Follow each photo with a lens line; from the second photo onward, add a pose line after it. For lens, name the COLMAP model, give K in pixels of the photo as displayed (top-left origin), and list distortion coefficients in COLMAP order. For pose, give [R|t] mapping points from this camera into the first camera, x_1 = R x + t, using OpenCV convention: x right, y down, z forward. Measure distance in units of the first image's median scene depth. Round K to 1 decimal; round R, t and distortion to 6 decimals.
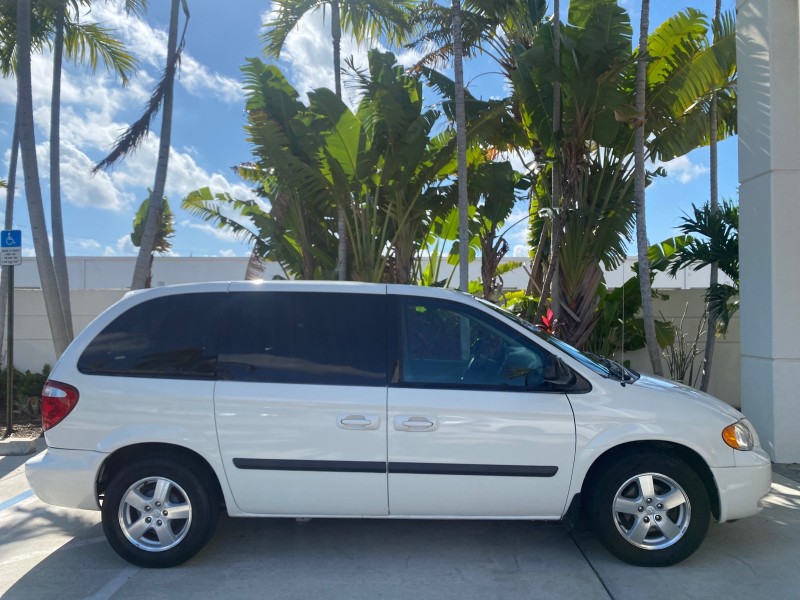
lens RADIAL K [[613.4, 0, 396.9], [0, 613.4, 299.5], [0, 0, 1]] dist [0.015469, -0.012371]
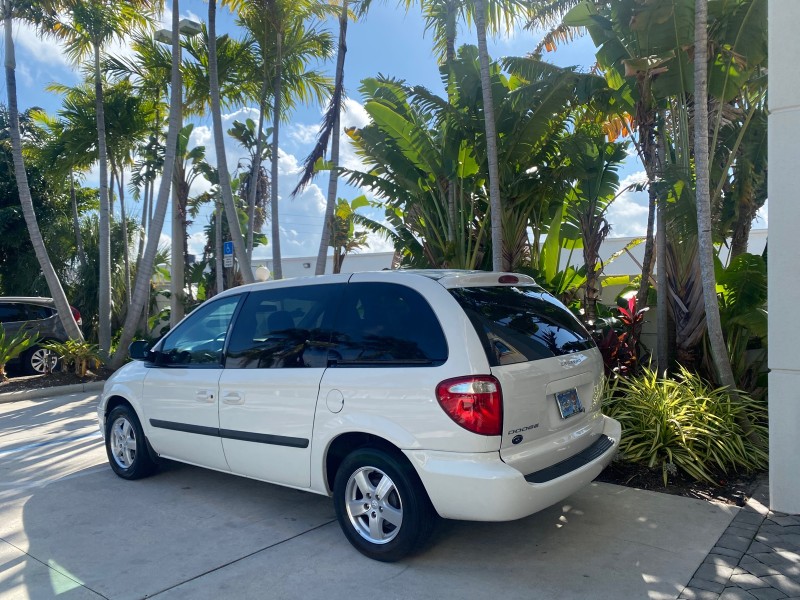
lens RADIAL K [[609.7, 0, 398.1], [0, 609.7, 299.5], [0, 0, 1]] dist [0.030251, -0.035071]
pose [[0.800786, -0.002117, -0.598947, 0.471369], [0.018147, 0.999620, 0.020729, -0.006204], [0.598675, -0.027468, 0.800521, 0.103384]]
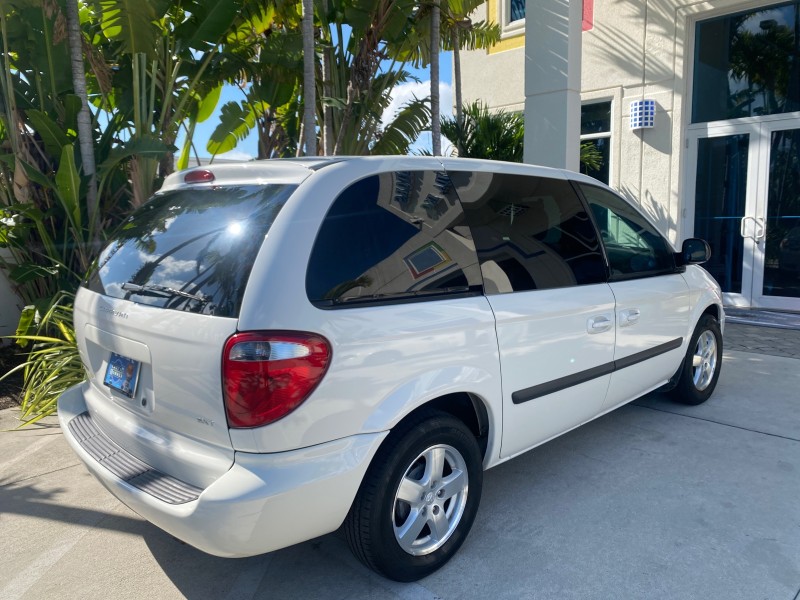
lens RADIAL K [[616.9, 0, 399.3], [0, 616.9, 295.3], [0, 0, 1]] dist [0.005842, -0.002168]
pose [[0.689355, -0.105317, 0.716728, -0.374125], [-0.000244, 0.989342, 0.145611, 0.011796], [-0.724424, -0.100553, 0.681982, 0.249217]]
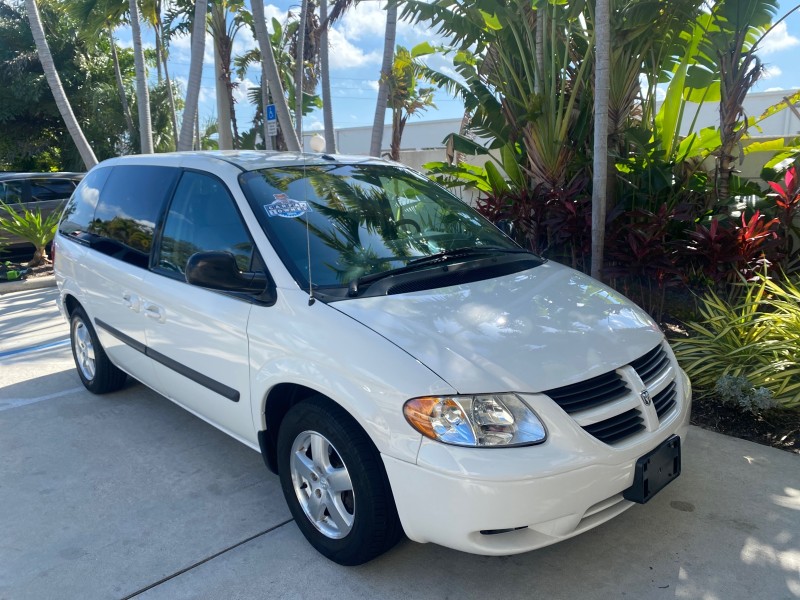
lens RADIAL K [[648.7, 0, 391.9], [0, 648.7, 299.3], [0, 0, 1]] dist [0.001297, -0.001962]
pose [[0.715921, 0.126701, -0.686589, 0.394230], [0.028465, 0.977281, 0.210026, -0.004544], [0.697601, -0.169906, 0.696049, 0.238176]]
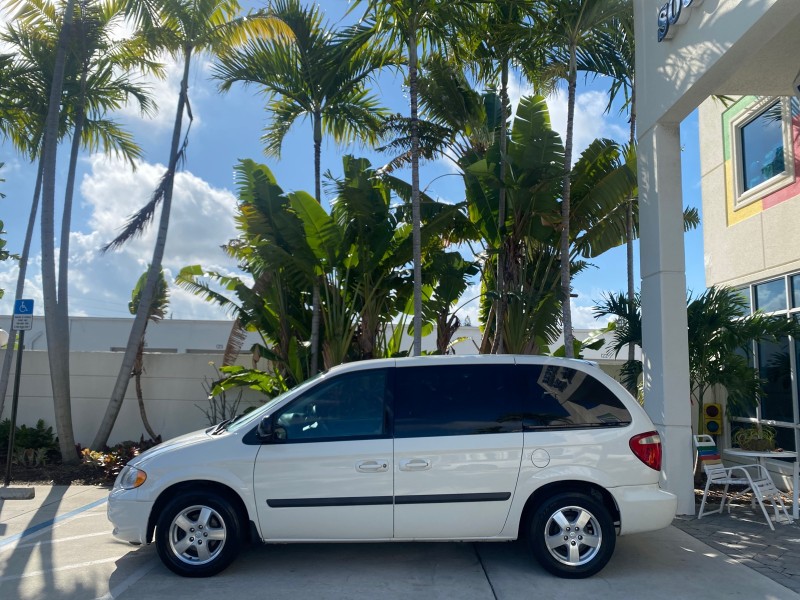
lens RADIAL K [[613.4, 0, 396.9], [0, 613.4, 299.5], [0, 0, 1]] dist [0.015469, -0.012371]
pose [[0.999214, 0.026118, 0.029836, 0.027870], [-0.022917, 0.994418, -0.102997, -0.008981], [-0.032359, 0.102233, 0.994234, -0.144932]]
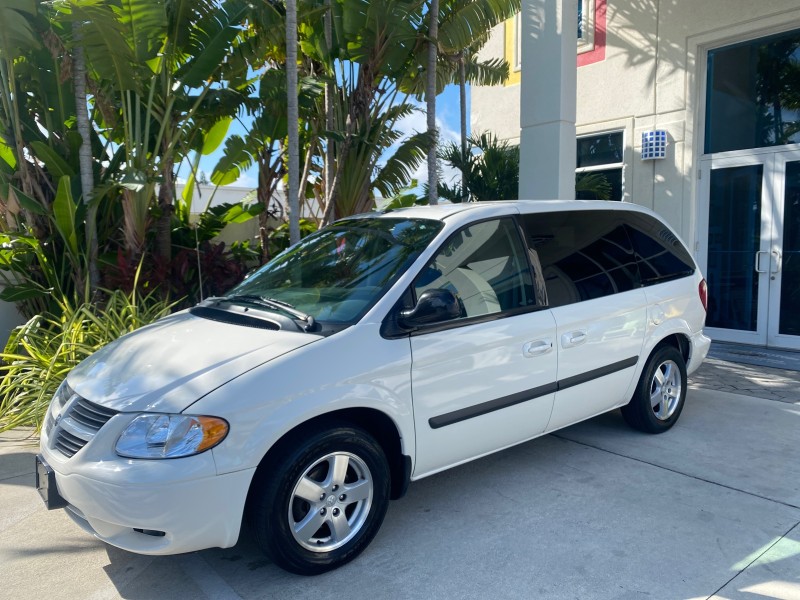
lens RADIAL K [[616.9, 0, 399.3], [0, 616.9, 295.3], [0, 0, 1]] dist [0.005842, -0.002168]
pose [[0.758118, -0.057265, 0.649599, -0.303672], [-0.010271, 0.994965, 0.099698, 0.010630], [-0.652037, -0.082255, 0.753712, 0.179038]]
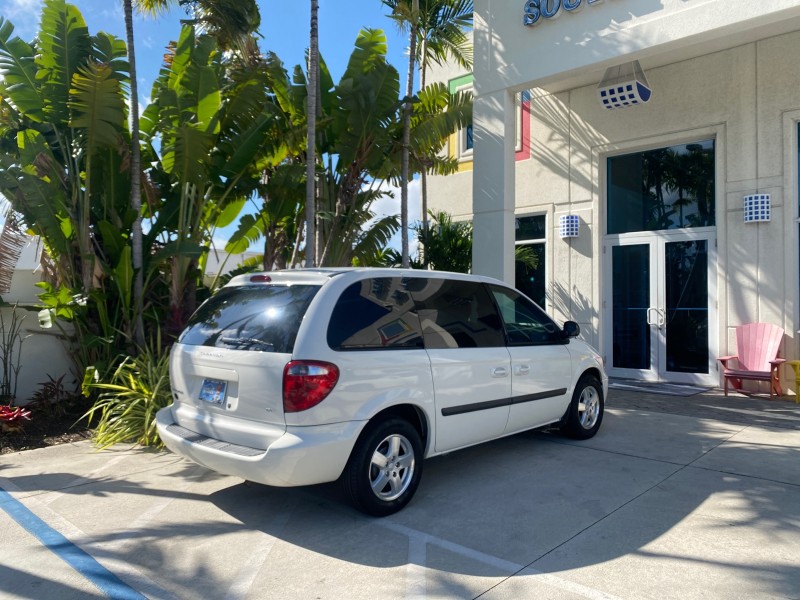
lens RADIAL K [[613.4, 0, 396.9], [0, 613.4, 299.5], [0, 0, 1]] dist [0.015469, -0.012371]
pose [[0.661829, 0.002437, 0.749651, -0.532944], [-0.017213, 0.999780, 0.011947, 0.007904], [-0.749457, -0.020811, 0.661726, 0.100402]]
